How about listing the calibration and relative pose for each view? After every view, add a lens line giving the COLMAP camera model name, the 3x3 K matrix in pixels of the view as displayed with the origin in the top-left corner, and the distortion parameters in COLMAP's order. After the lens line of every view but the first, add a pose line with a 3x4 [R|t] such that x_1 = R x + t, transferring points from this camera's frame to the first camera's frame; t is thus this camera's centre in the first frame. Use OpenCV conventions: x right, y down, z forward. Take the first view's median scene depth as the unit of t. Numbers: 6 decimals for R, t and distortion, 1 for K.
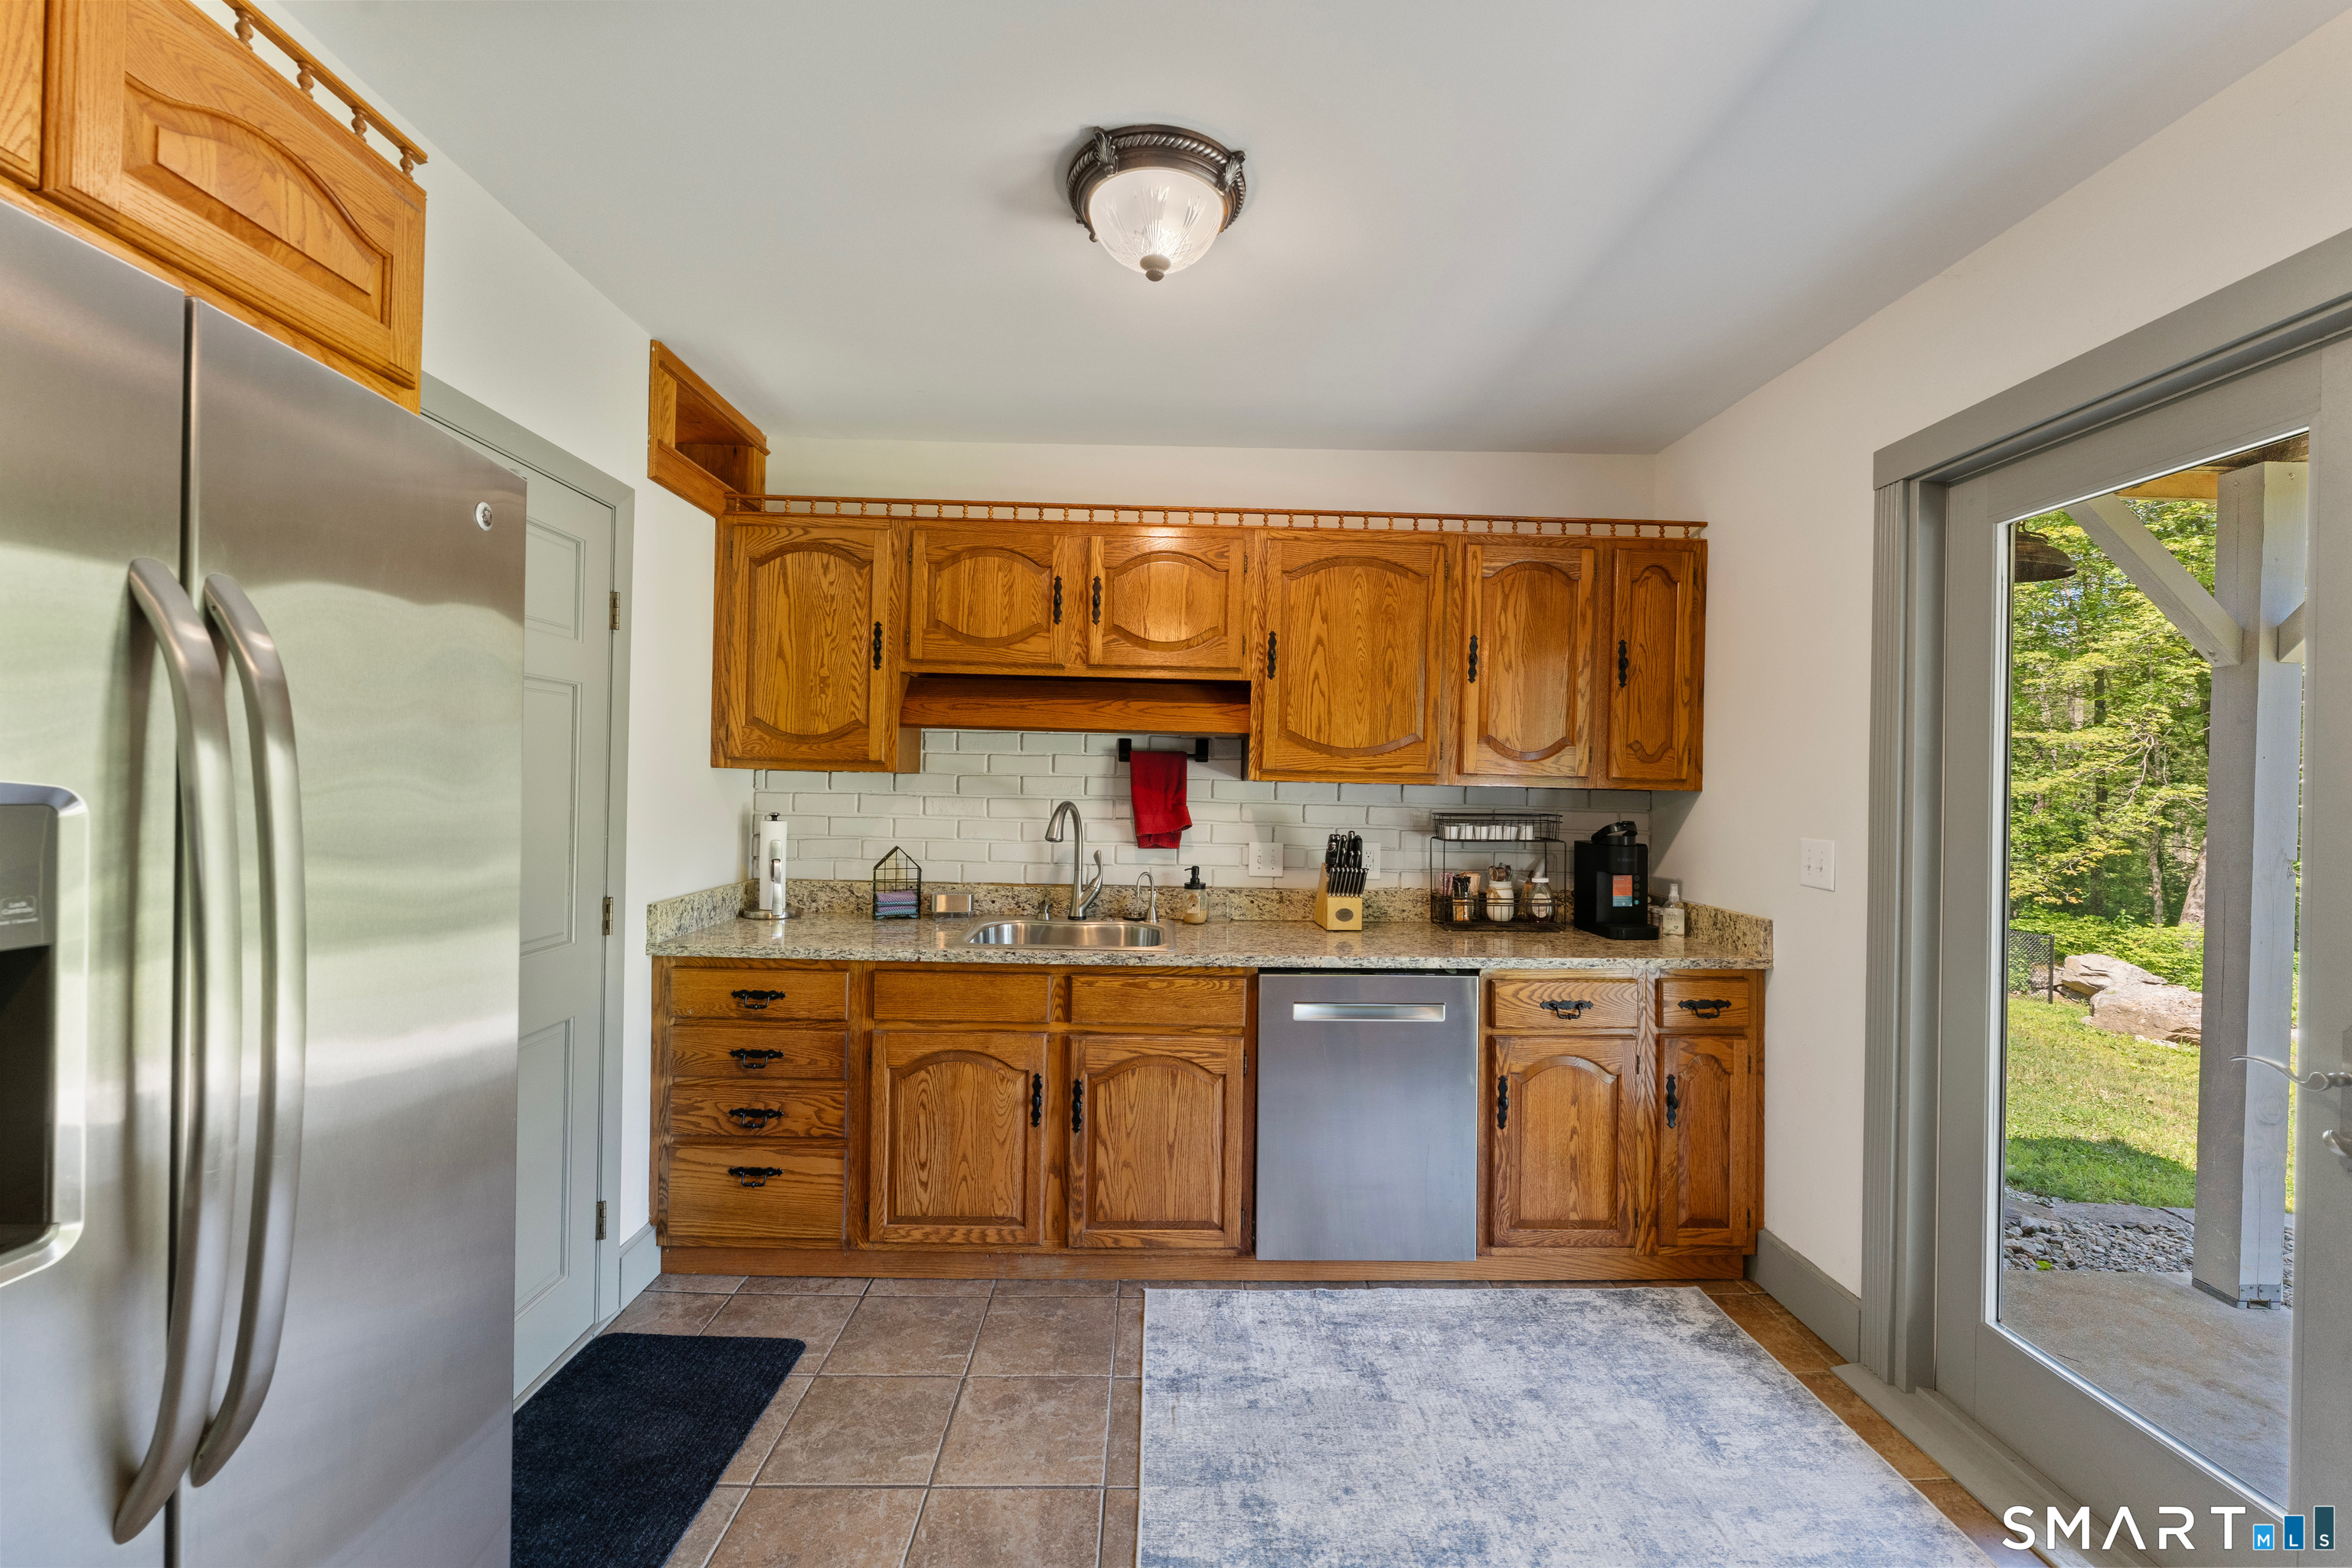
lens RADIAL K [[932.5, 0, 1173.3], [0, 932.5, 778.8], [0, 0, 1]] dist [-0.001981, -0.000492]
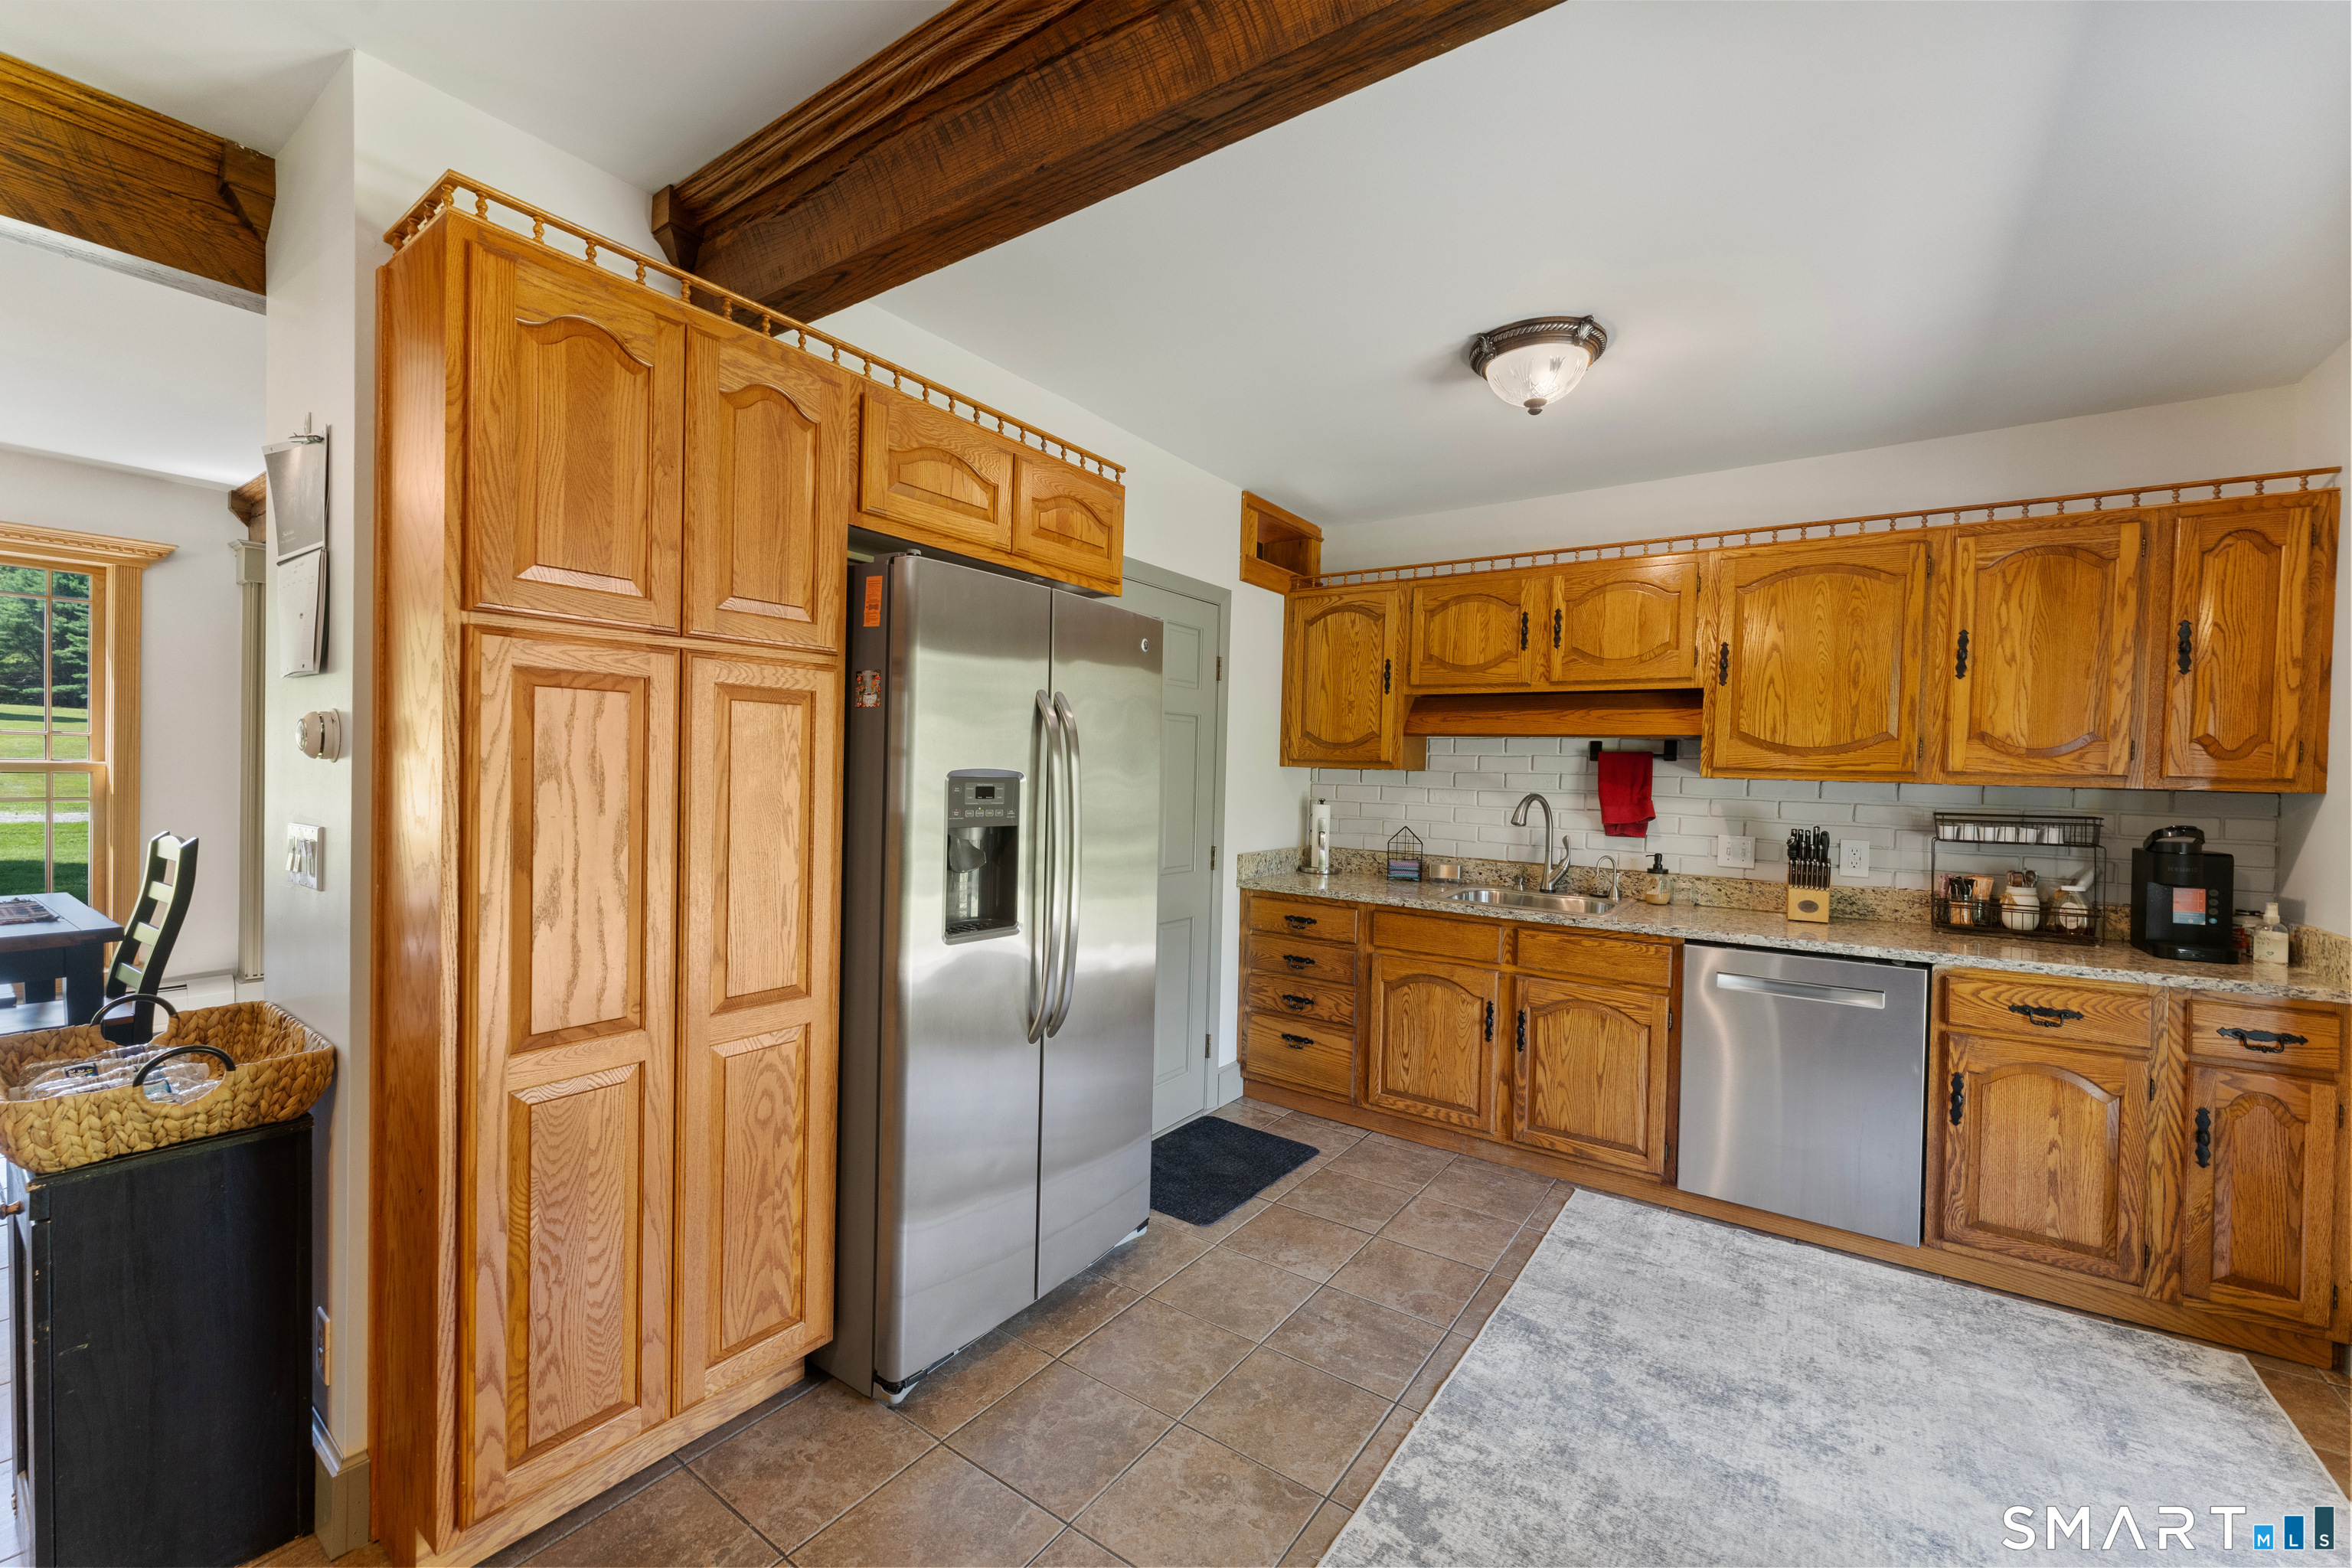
lens RADIAL K [[951.7, 0, 1179.9], [0, 951.7, 748.0], [0, 0, 1]] dist [0.002443, -0.000643]
pose [[0.807579, -0.012684, -0.589623, 0.284550], [-0.006988, 0.999493, -0.031072, 0.007219], [0.589718, 0.029213, 0.807081, -0.328994]]
